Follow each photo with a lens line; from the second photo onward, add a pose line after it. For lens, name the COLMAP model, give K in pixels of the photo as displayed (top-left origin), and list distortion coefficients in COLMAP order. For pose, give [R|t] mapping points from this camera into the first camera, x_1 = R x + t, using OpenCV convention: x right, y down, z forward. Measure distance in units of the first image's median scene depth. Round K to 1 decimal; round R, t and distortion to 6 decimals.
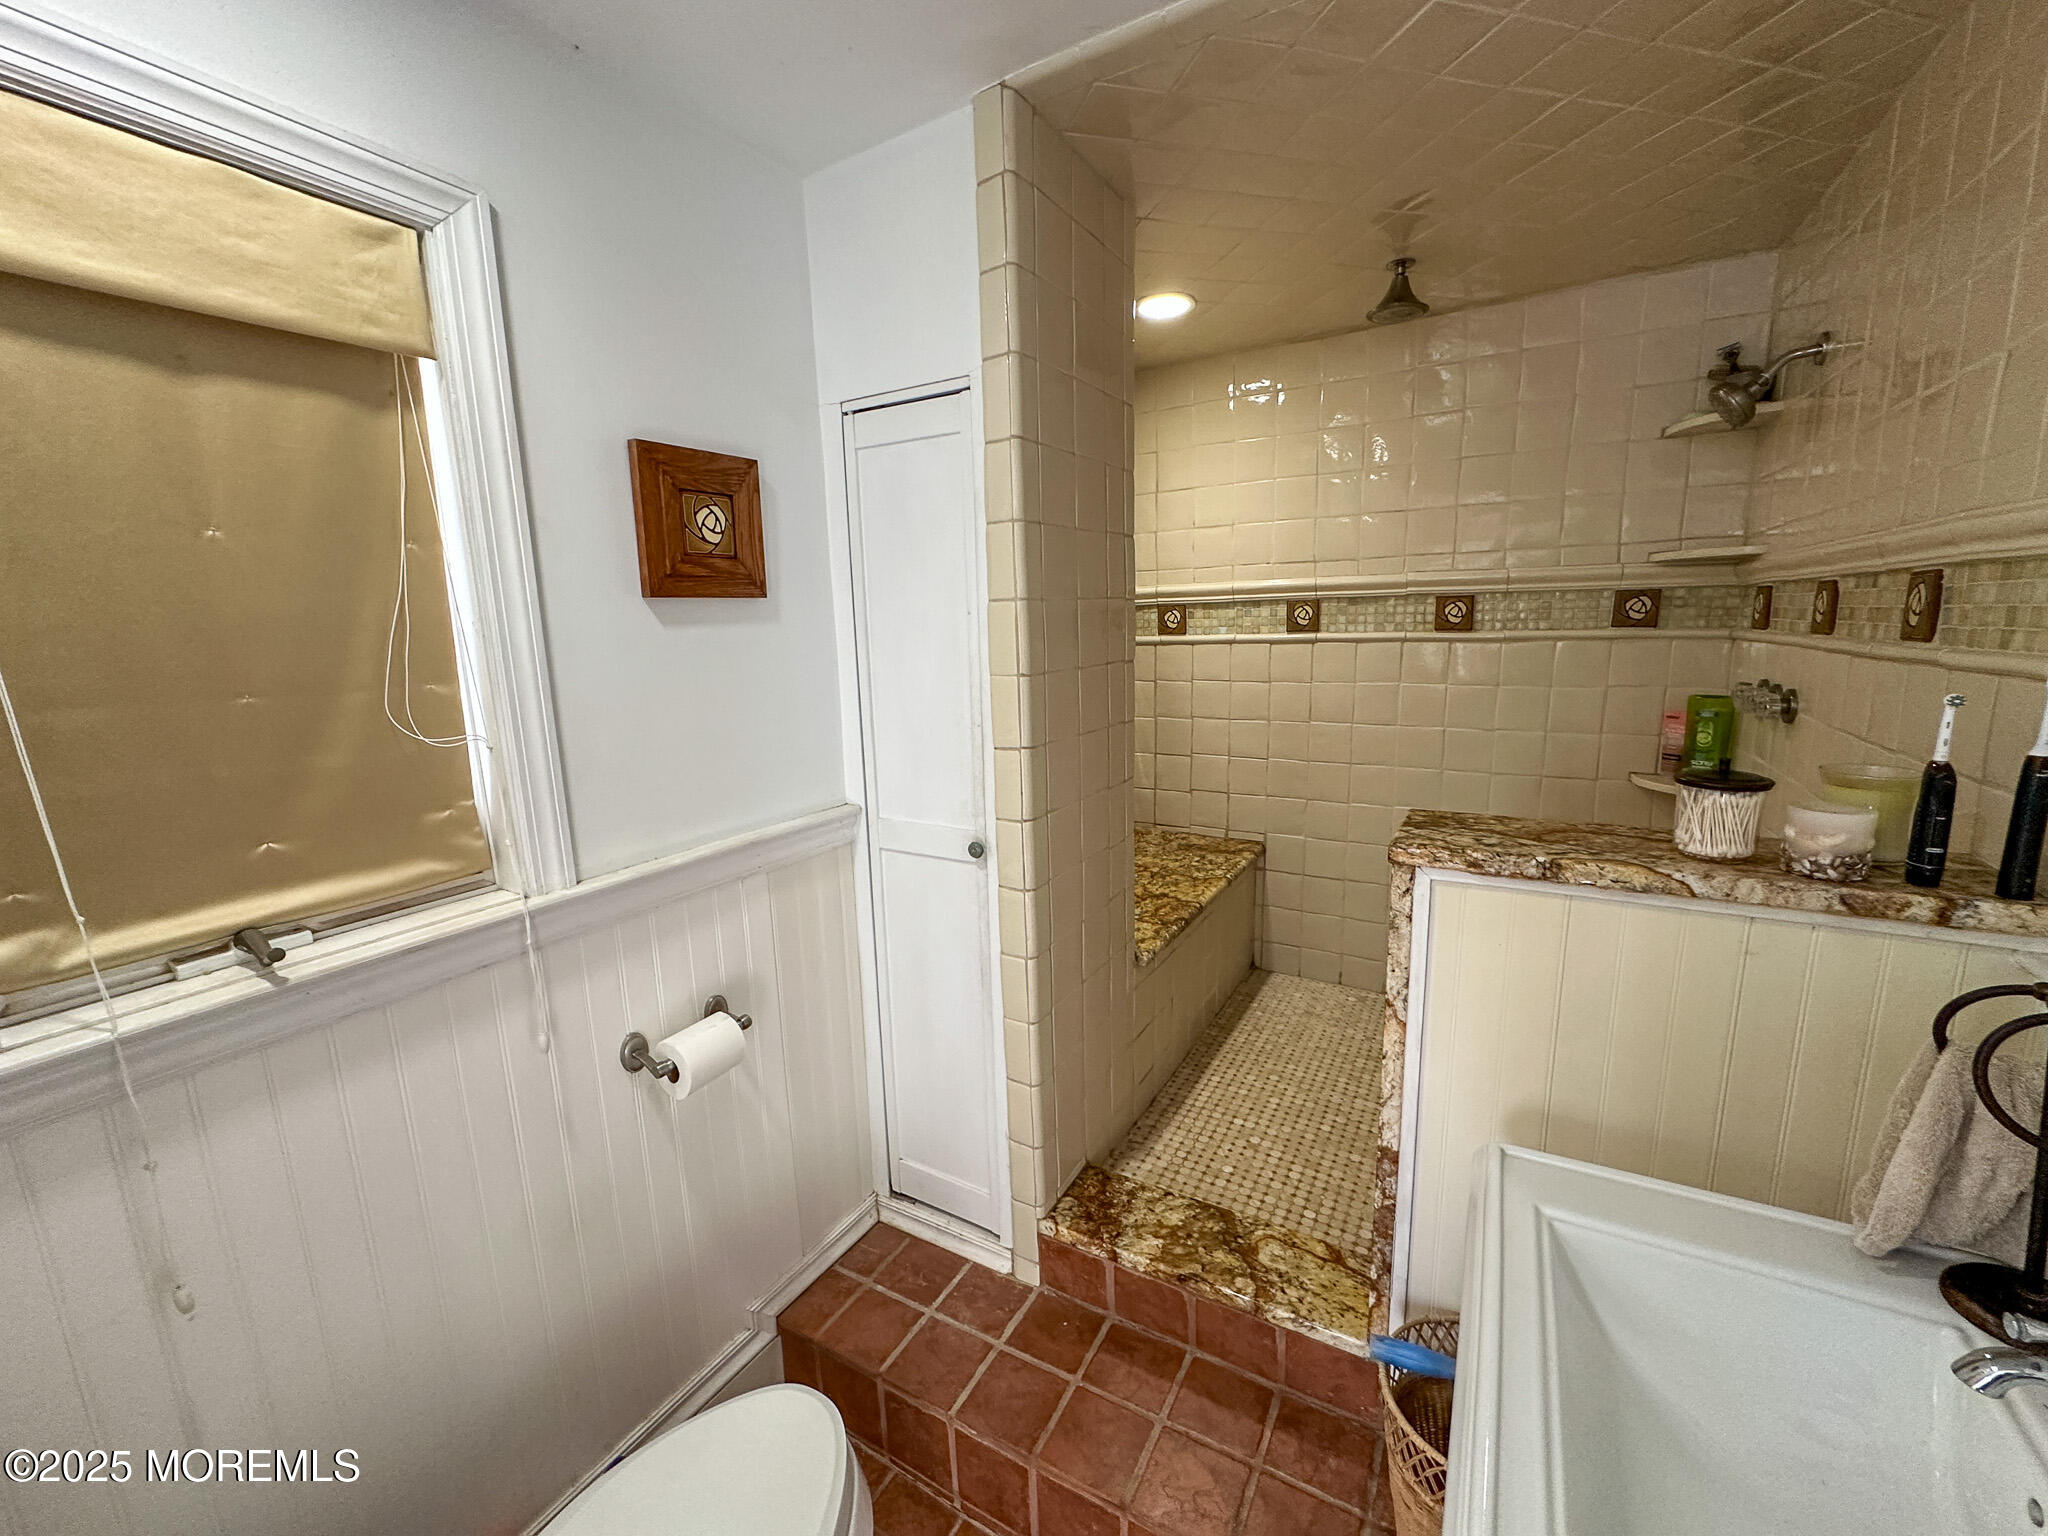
lens RADIAL K [[812.8, 0, 1024.0], [0, 812.8, 768.0], [0, 0, 1]] dist [-0.006818, 0.001015]
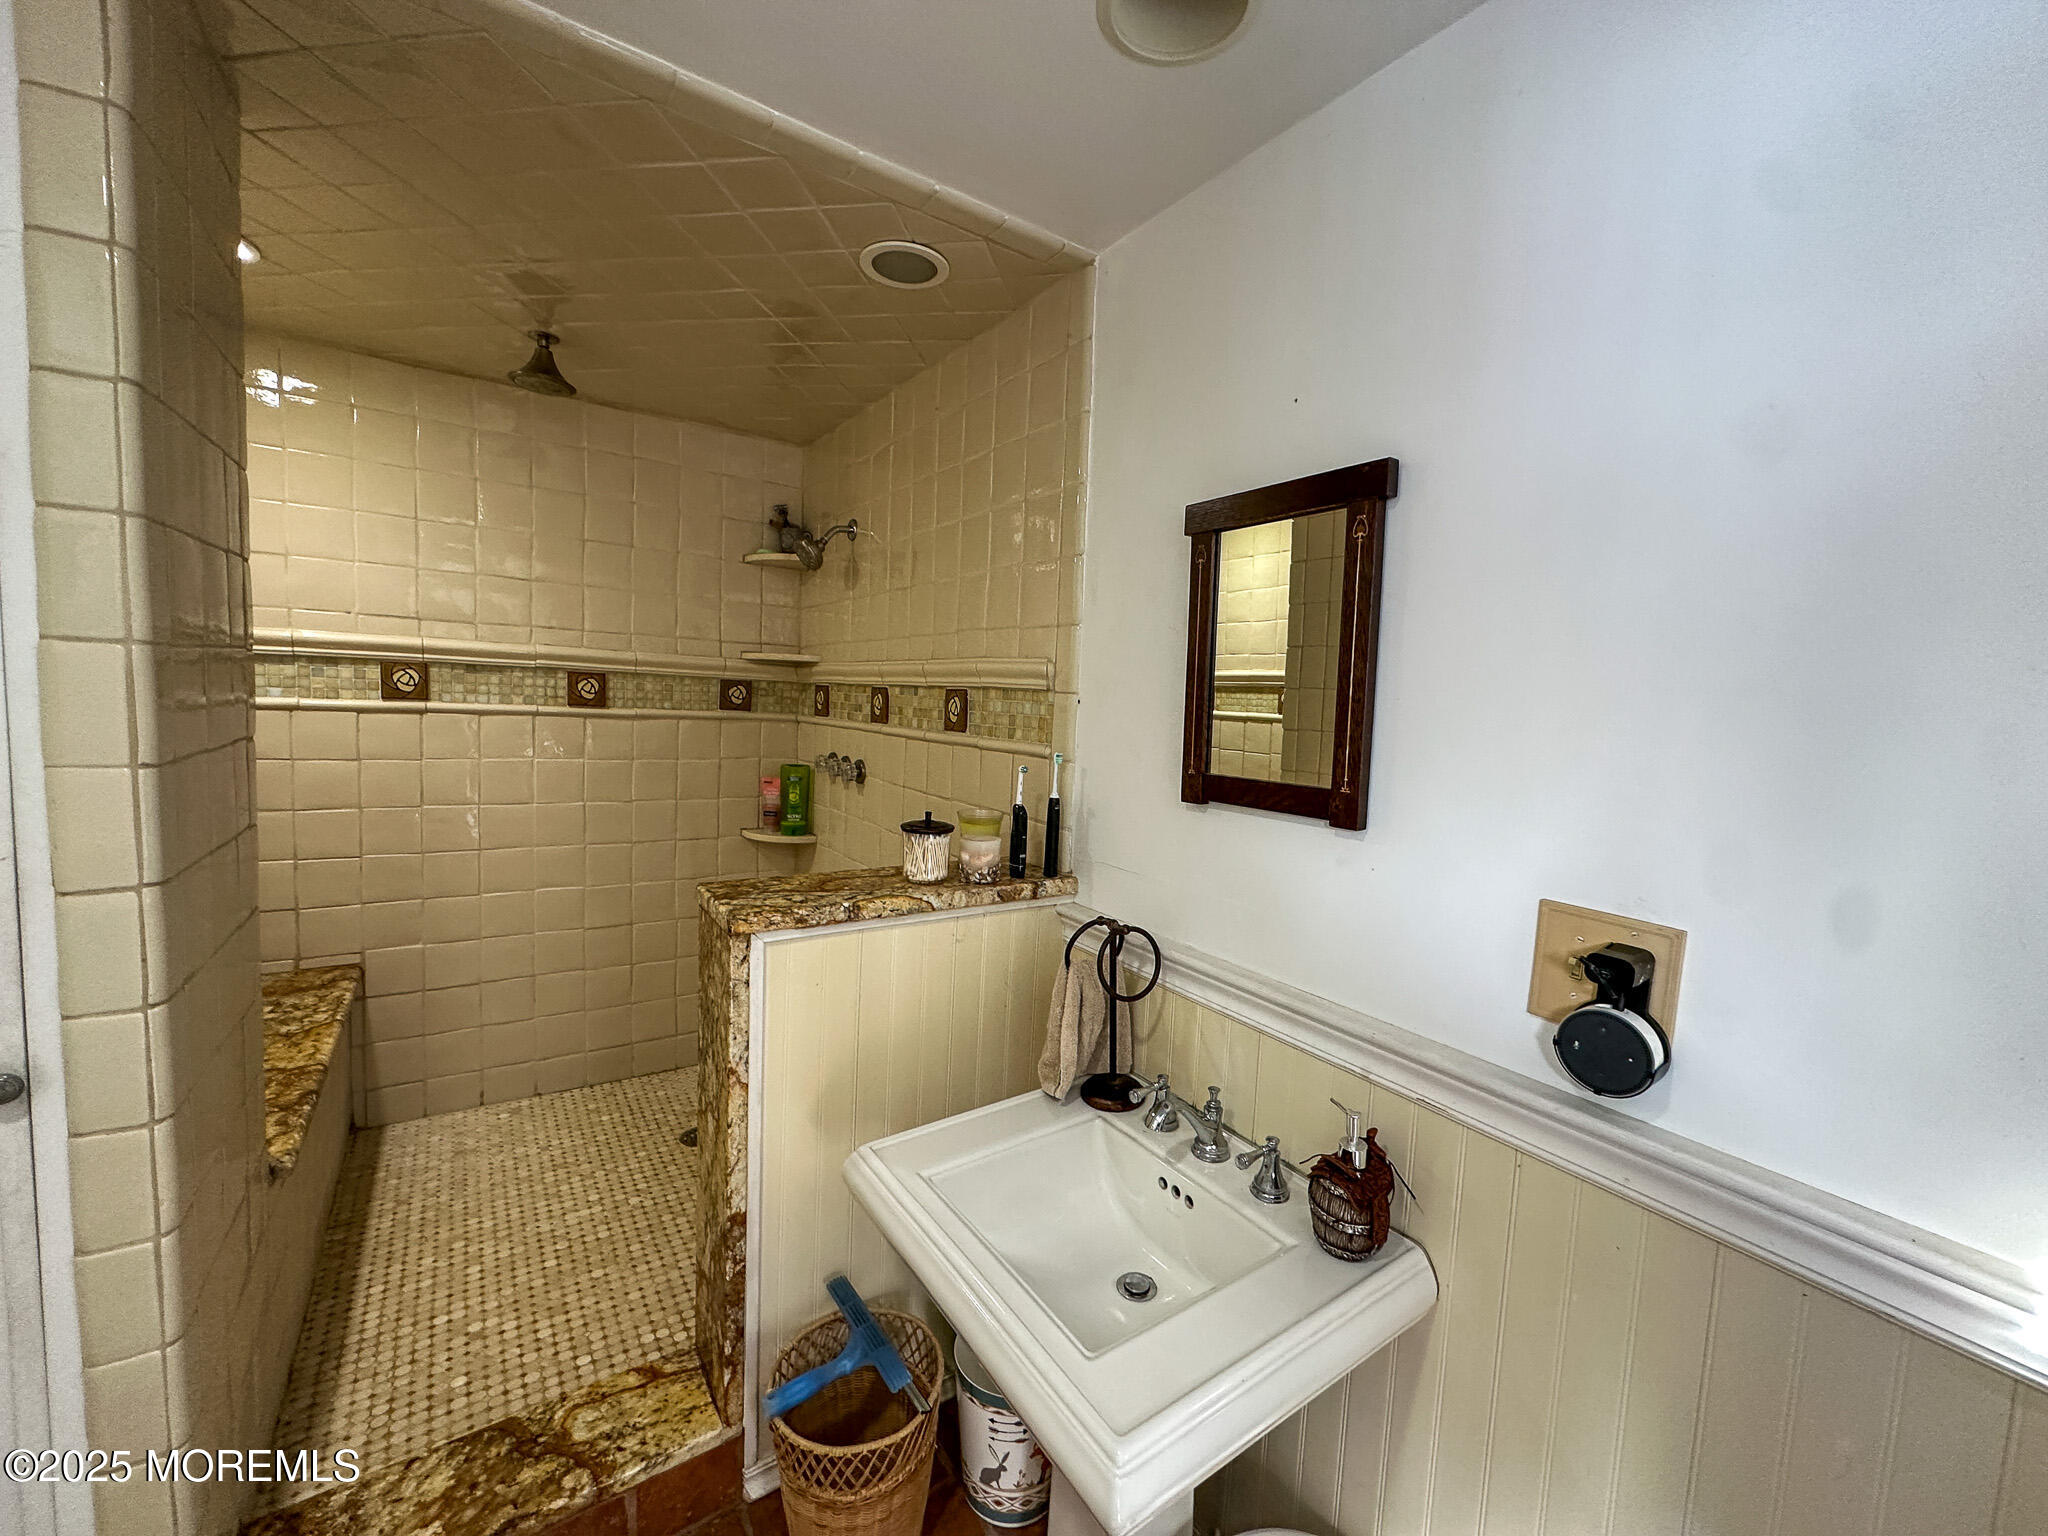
lens RADIAL K [[812.8, 0, 1024.0], [0, 812.8, 768.0], [0, 0, 1]] dist [-0.006818, 0.001015]
pose [[0.422883, -0.028911, 0.905723, -0.202918], [0.102954, 0.994552, -0.016323, -0.026245], [-0.900317, 0.100151, 0.423556, 0.114919]]
